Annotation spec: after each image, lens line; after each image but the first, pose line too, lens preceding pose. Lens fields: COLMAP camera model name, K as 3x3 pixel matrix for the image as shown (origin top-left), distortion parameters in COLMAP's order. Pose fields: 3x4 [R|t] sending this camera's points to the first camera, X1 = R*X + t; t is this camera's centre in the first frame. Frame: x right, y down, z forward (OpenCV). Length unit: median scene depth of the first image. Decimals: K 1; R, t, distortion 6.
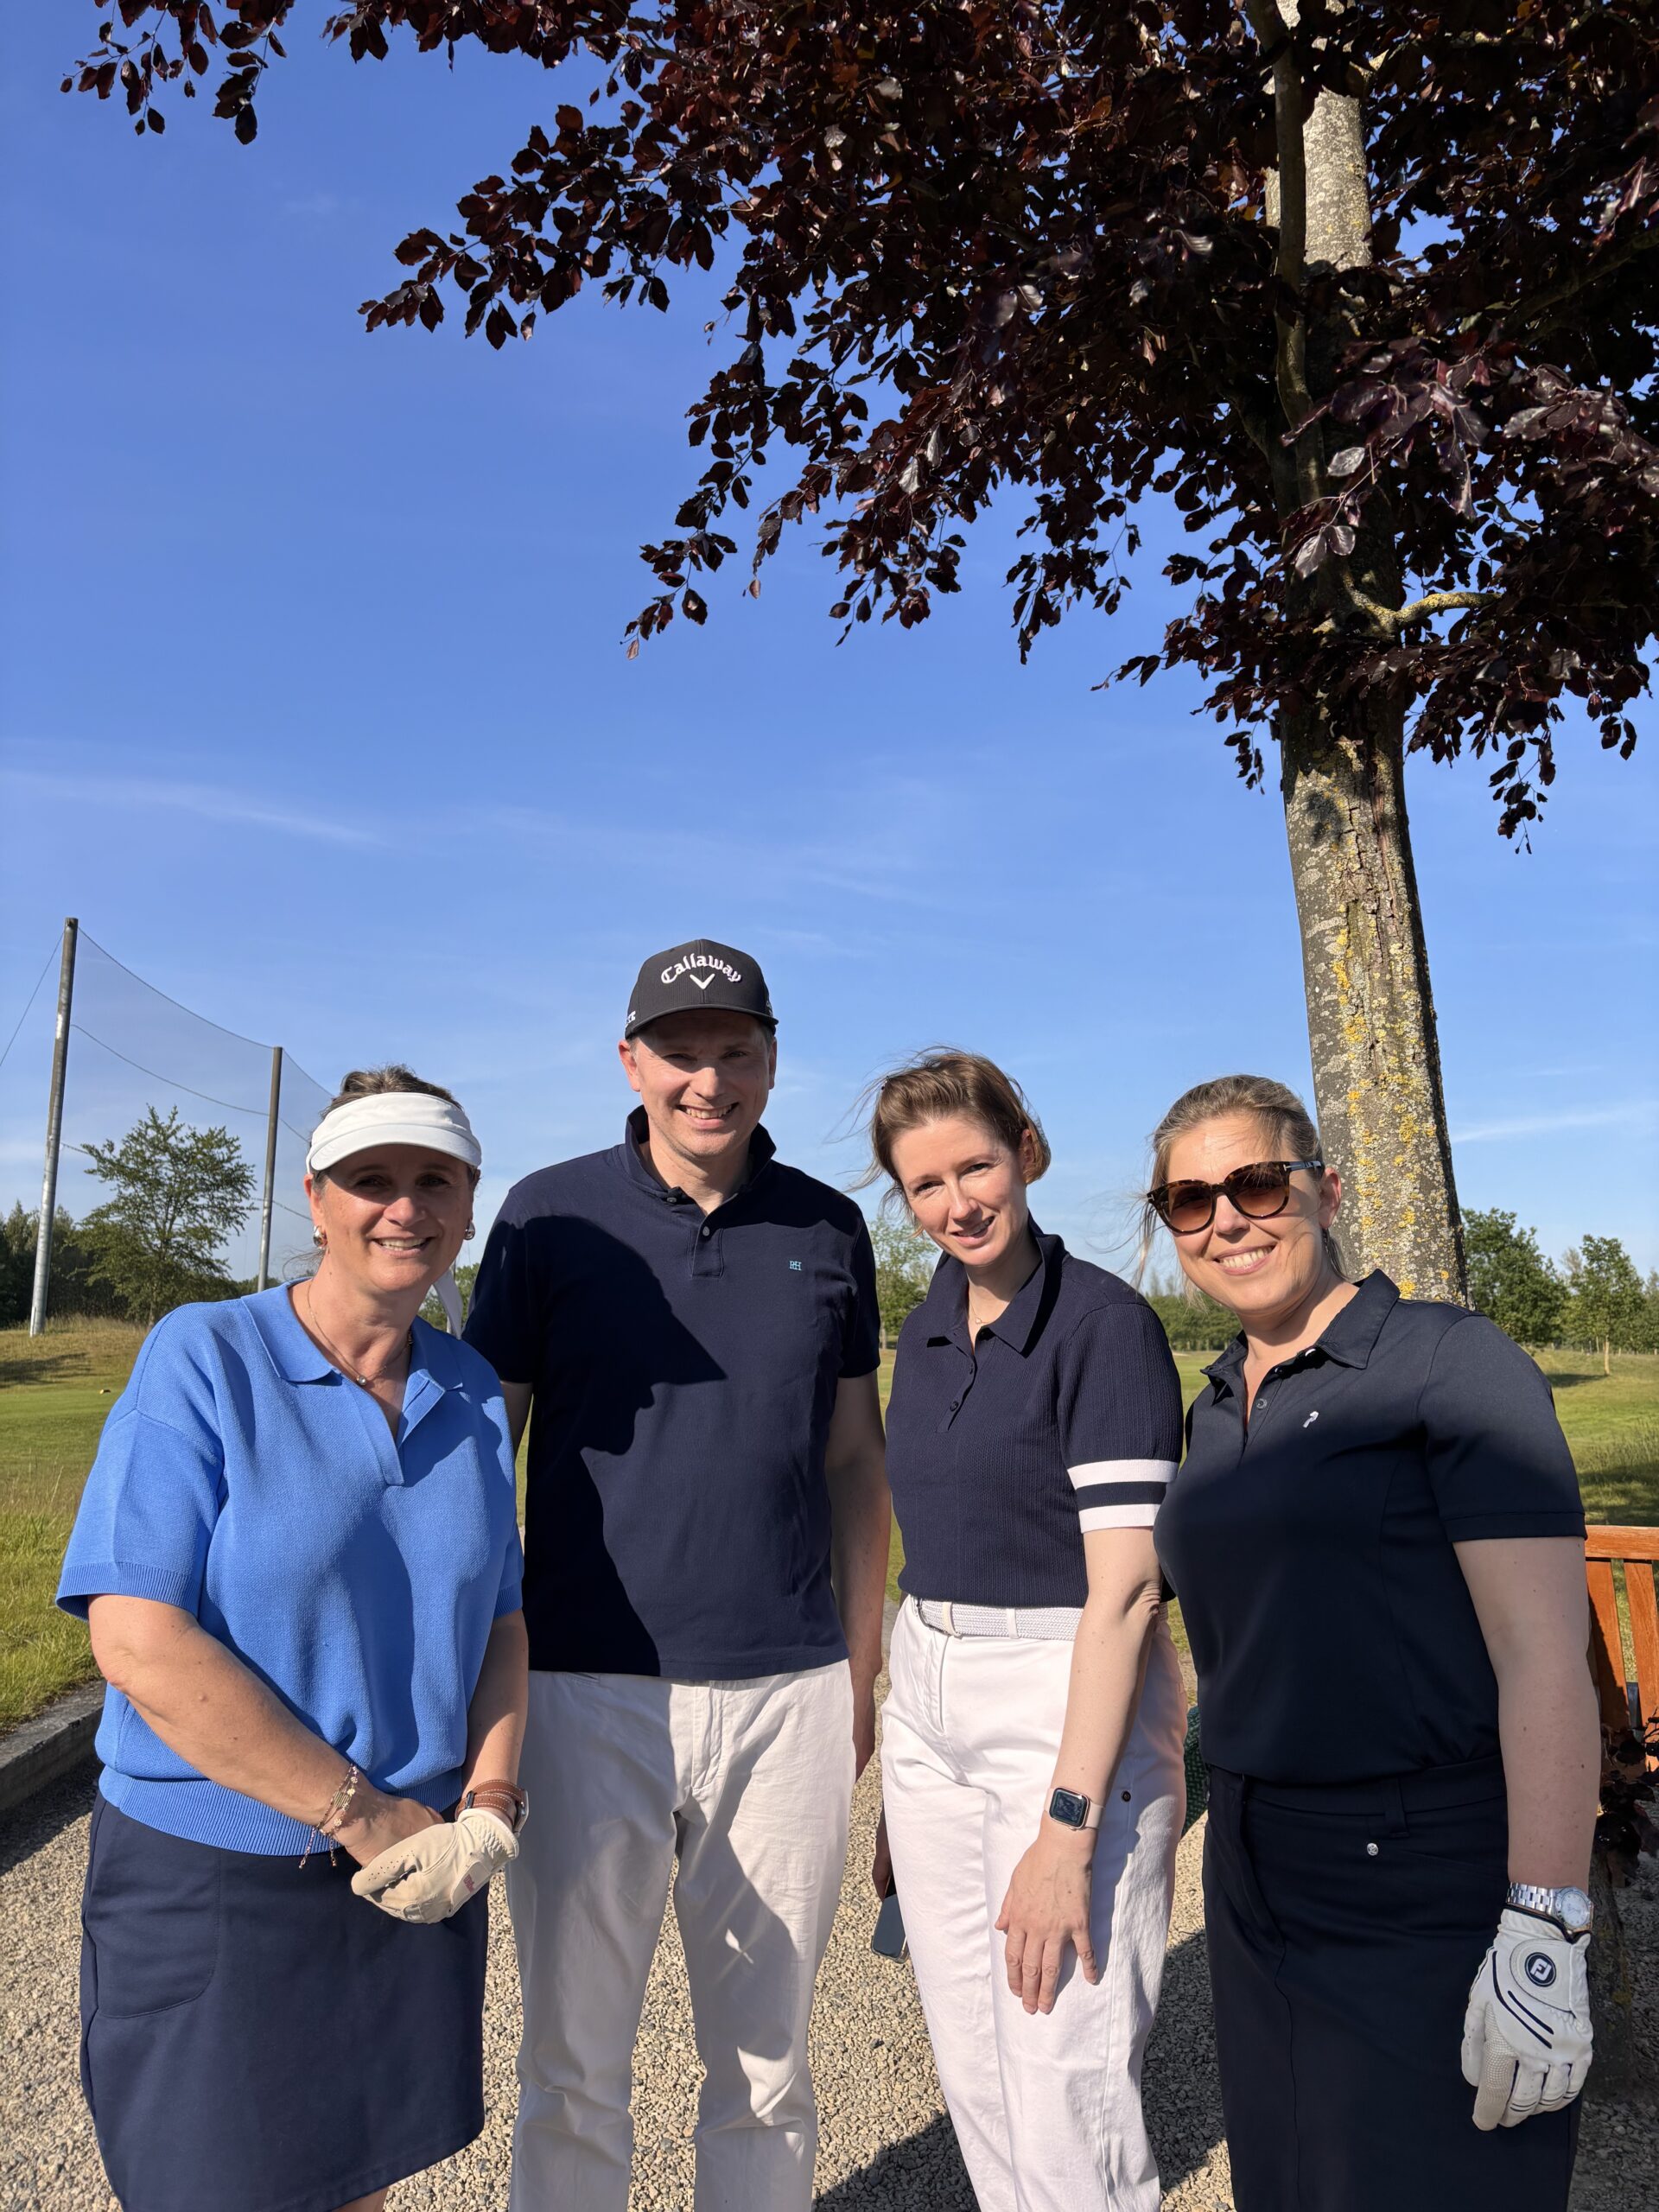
lens RADIAL K [[1561.5, 0, 845.1], [0, 1561.5, 1087.8], [0, 0, 1]] dist [0.012319, 0.008823]
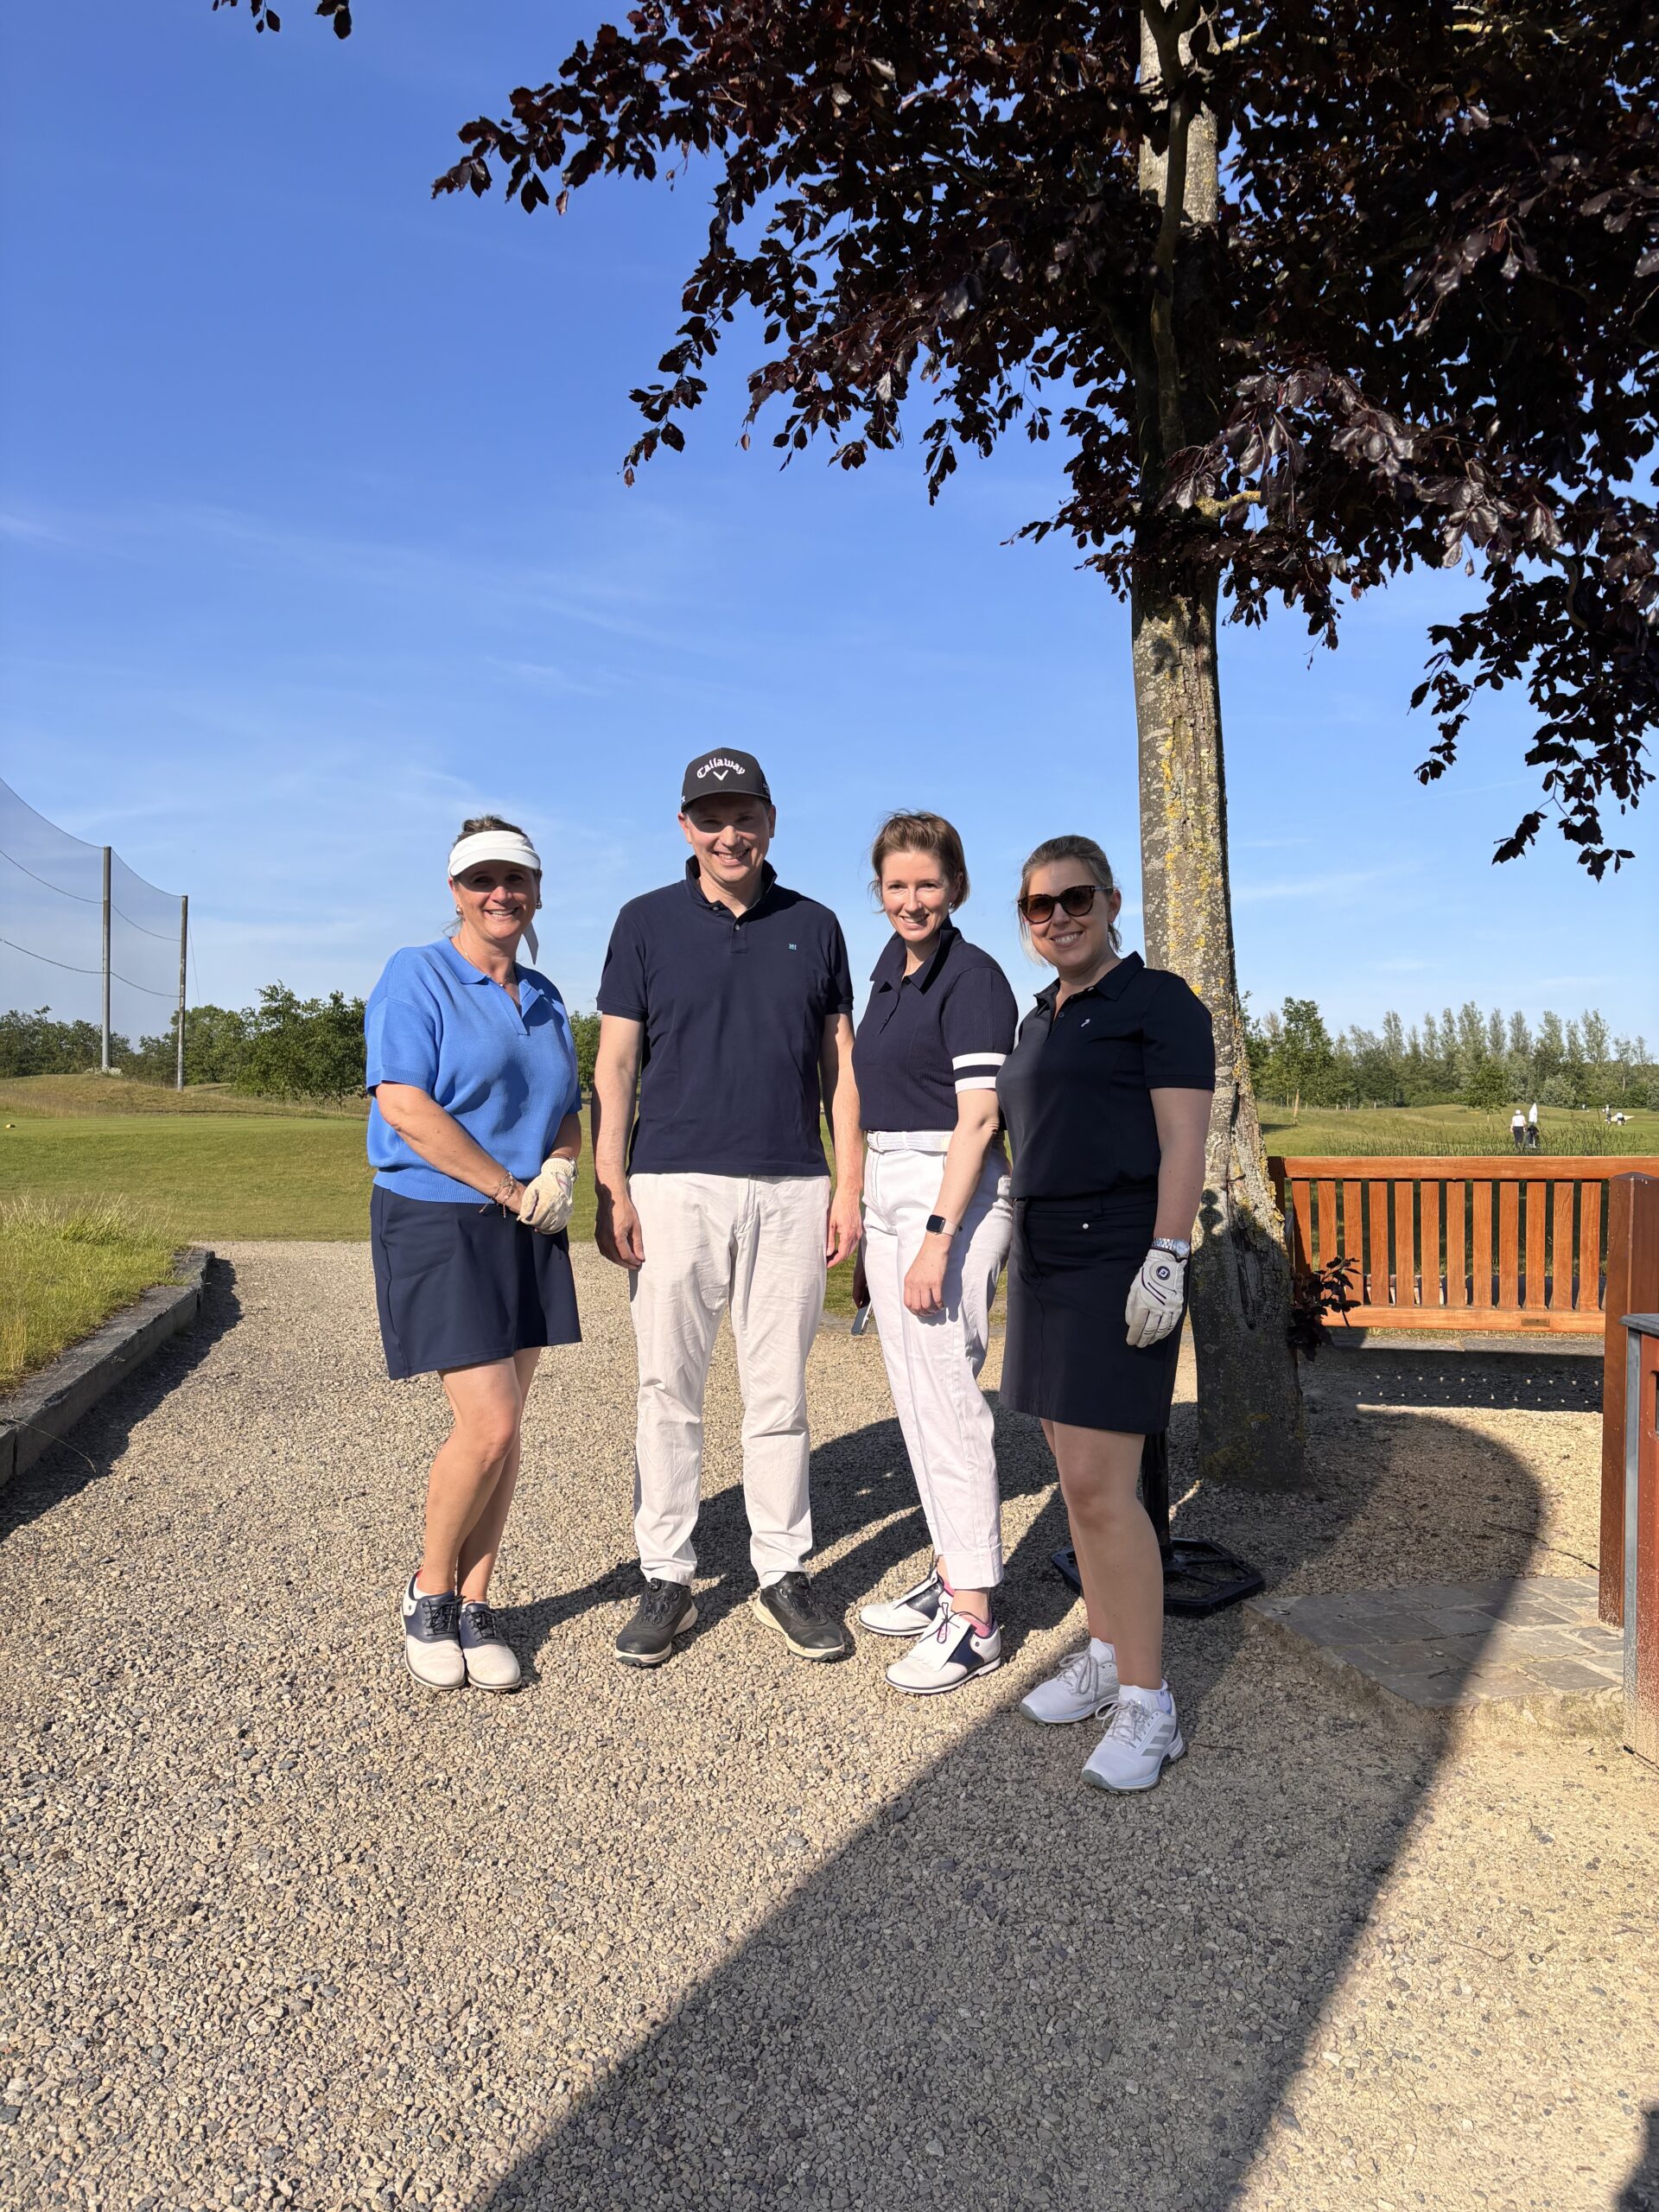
lens RADIAL K [[1667.4, 0, 814.7], [0, 1667.4, 1112.3], [0, 0, 1]] dist [0.013553, -0.013537]
pose [[0.986975, 0.005449, 0.160784, -0.220381], [-0.031255, 0.986878, 0.158413, 0.004097], [-0.157811, -0.161375, 0.974194, -0.435928]]
